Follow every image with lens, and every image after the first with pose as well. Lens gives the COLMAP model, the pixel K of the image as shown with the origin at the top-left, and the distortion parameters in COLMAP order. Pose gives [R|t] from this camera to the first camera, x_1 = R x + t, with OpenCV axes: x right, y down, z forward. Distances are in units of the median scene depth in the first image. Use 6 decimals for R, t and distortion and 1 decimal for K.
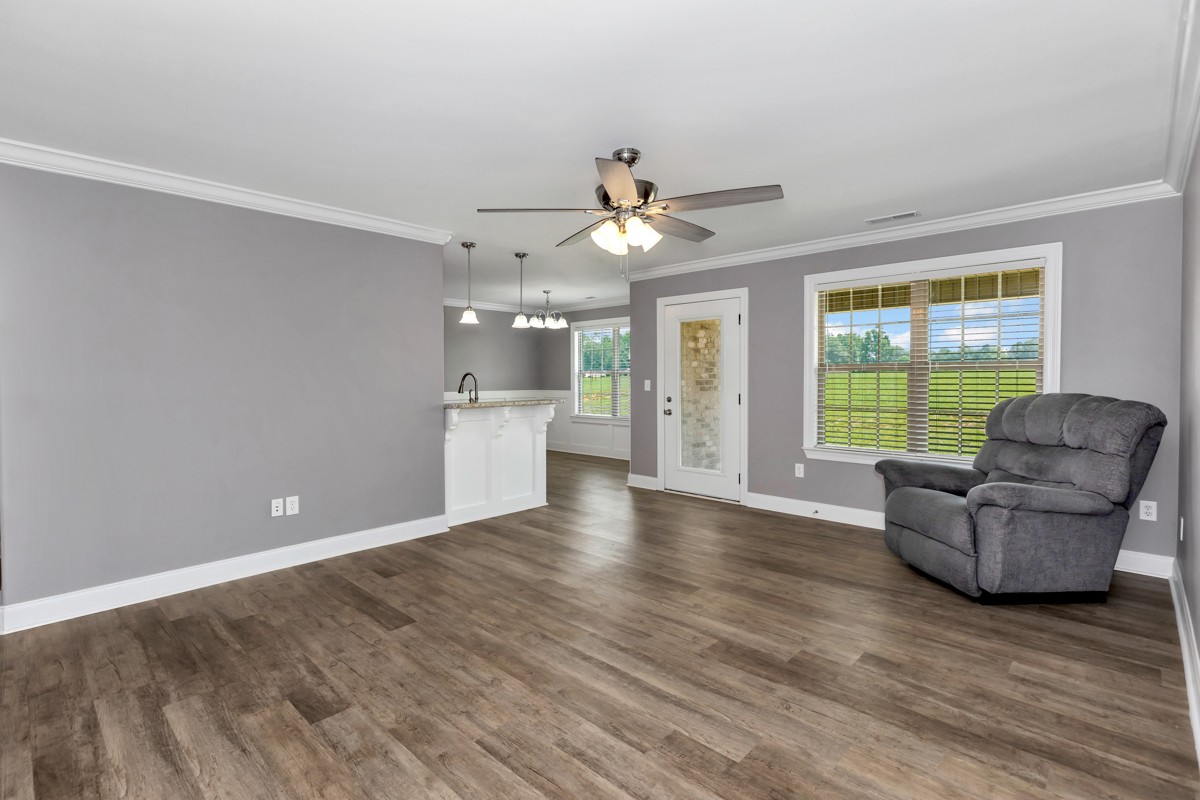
lens RADIAL K [[566.5, 0, 608.2], [0, 566.5, 395.9], [0, 0, 1]] dist [0.008807, -0.000130]
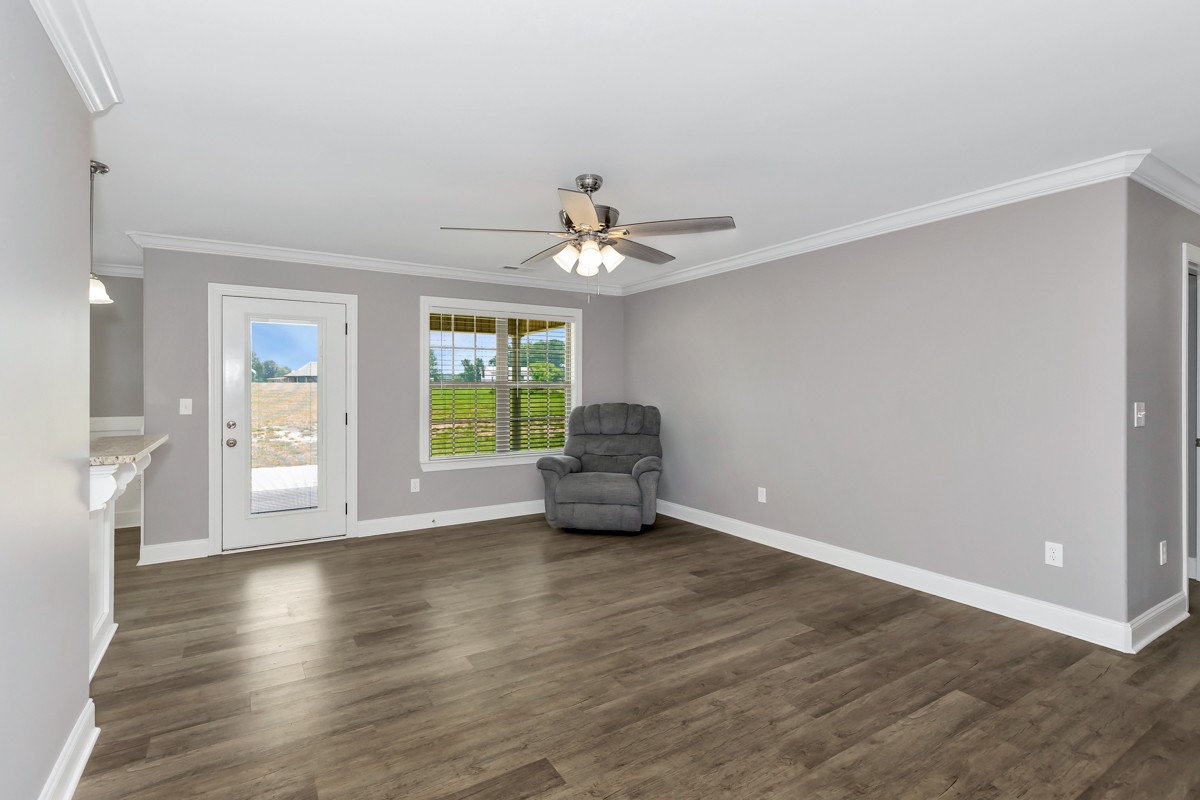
lens RADIAL K [[555.0, 0, 593.5], [0, 555.0, 391.5], [0, 0, 1]] dist [0.002895, 0.000234]
pose [[0.262835, -0.000928, 0.964840, -1.012820], [0.032153, 0.999453, -0.007798, -0.035502], [-0.964305, 0.033072, 0.262721, 0.794348]]
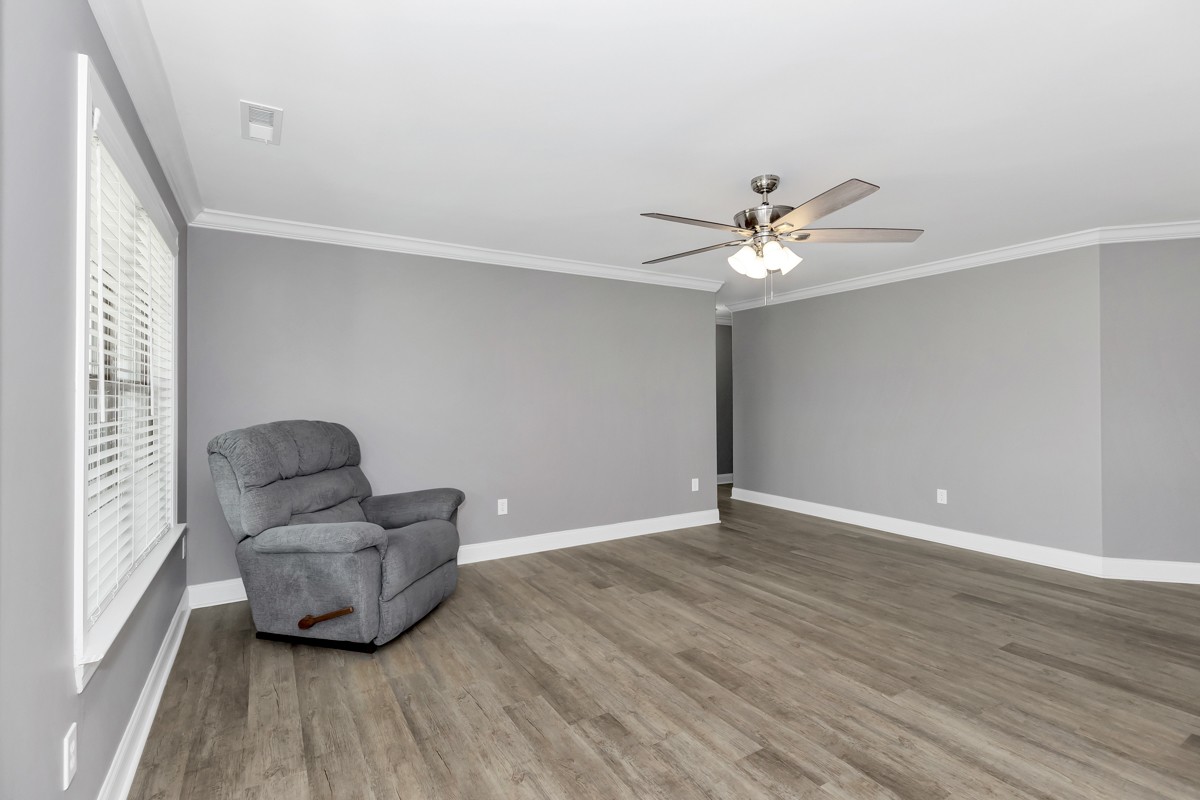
lens RADIAL K [[533.6, 0, 596.3], [0, 533.6, 389.1], [0, 0, 1]] dist [0.003853, -0.000296]
pose [[-0.952319, 0.015612, 0.304705, 0.034429], [0.020543, 0.999705, 0.012984, -0.076414], [-0.304413, 0.018625, -0.952358, 2.180606]]
